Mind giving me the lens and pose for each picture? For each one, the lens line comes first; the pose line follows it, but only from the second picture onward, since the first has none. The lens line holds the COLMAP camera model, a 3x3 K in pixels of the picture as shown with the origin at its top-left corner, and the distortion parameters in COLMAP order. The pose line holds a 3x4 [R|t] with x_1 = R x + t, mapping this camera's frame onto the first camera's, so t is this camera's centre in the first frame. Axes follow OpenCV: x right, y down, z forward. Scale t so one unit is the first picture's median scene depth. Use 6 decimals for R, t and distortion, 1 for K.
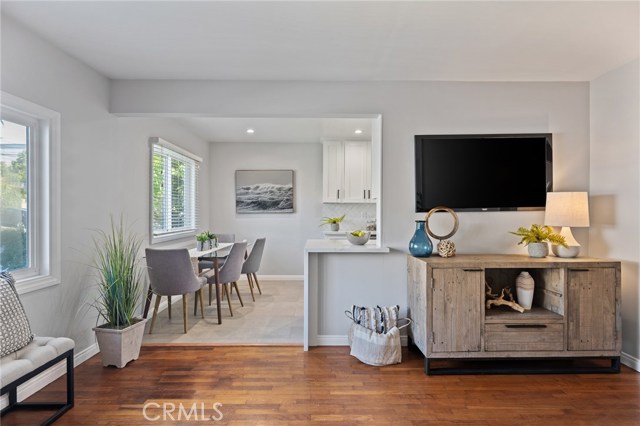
lens RADIAL K [[297.8, 0, 322.1], [0, 297.8, 215.4], [0, 0, 1]] dist [0.001039, -0.000781]
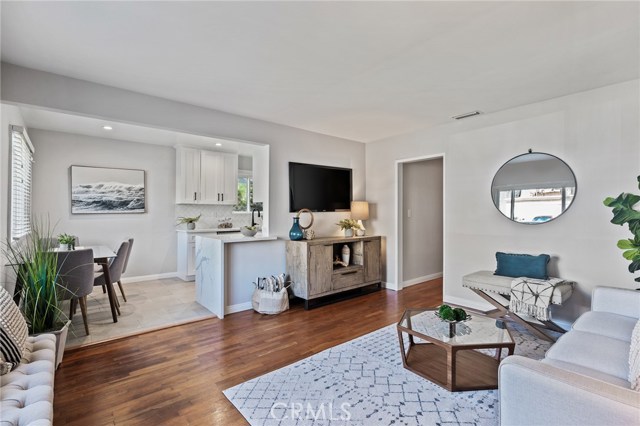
lens RADIAL K [[297.8, 0, 315.3], [0, 297.8, 212.2], [0, 0, 1]] dist [0.001039, -0.000781]
pose [[0.777231, -0.000216, 0.629215, -0.572225], [0.008285, 0.999917, -0.009891, 0.005809], [-0.629161, 0.012901, 0.777168, -0.282103]]
